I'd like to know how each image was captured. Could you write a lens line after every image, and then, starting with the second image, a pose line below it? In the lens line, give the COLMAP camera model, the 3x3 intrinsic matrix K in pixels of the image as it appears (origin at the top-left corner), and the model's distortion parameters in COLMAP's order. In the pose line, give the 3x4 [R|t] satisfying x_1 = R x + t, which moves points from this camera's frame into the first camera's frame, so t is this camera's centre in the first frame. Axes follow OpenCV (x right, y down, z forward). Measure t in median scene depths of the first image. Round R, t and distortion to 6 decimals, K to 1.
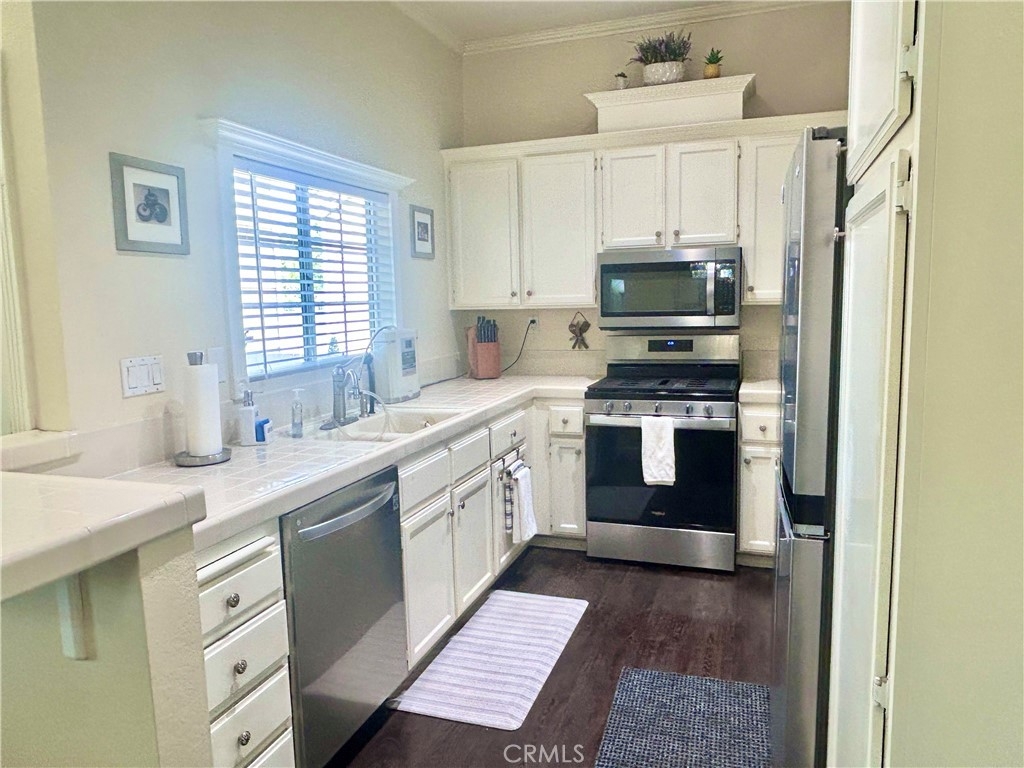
lens RADIAL K [[720.9, 0, 512.0], [0, 720.9, 384.0], [0, 0, 1]] dist [0.005645, 0.001539]
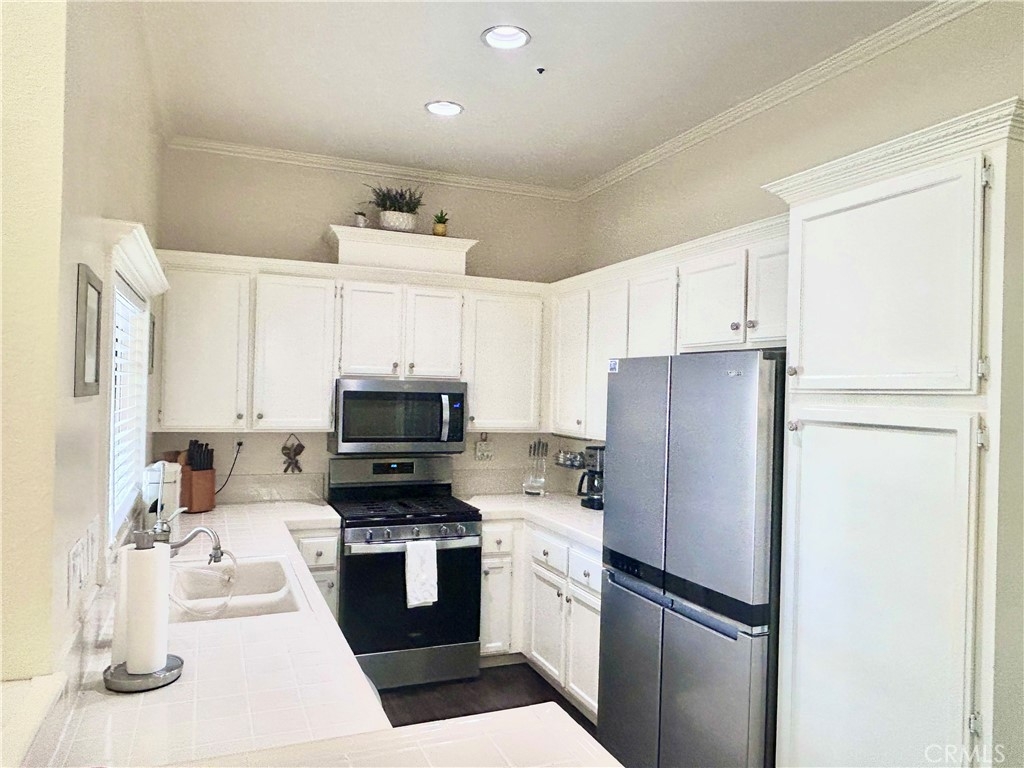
lens RADIAL K [[720.9, 0, 512.0], [0, 720.9, 384.0], [0, 0, 1]] dist [0.005645, 0.001539]
pose [[0.742834, 0.043886, 0.668036, -0.391747], [0.037356, 0.993577, -0.106811, -0.061086], [-0.668433, 0.104298, 0.736423, 0.103059]]
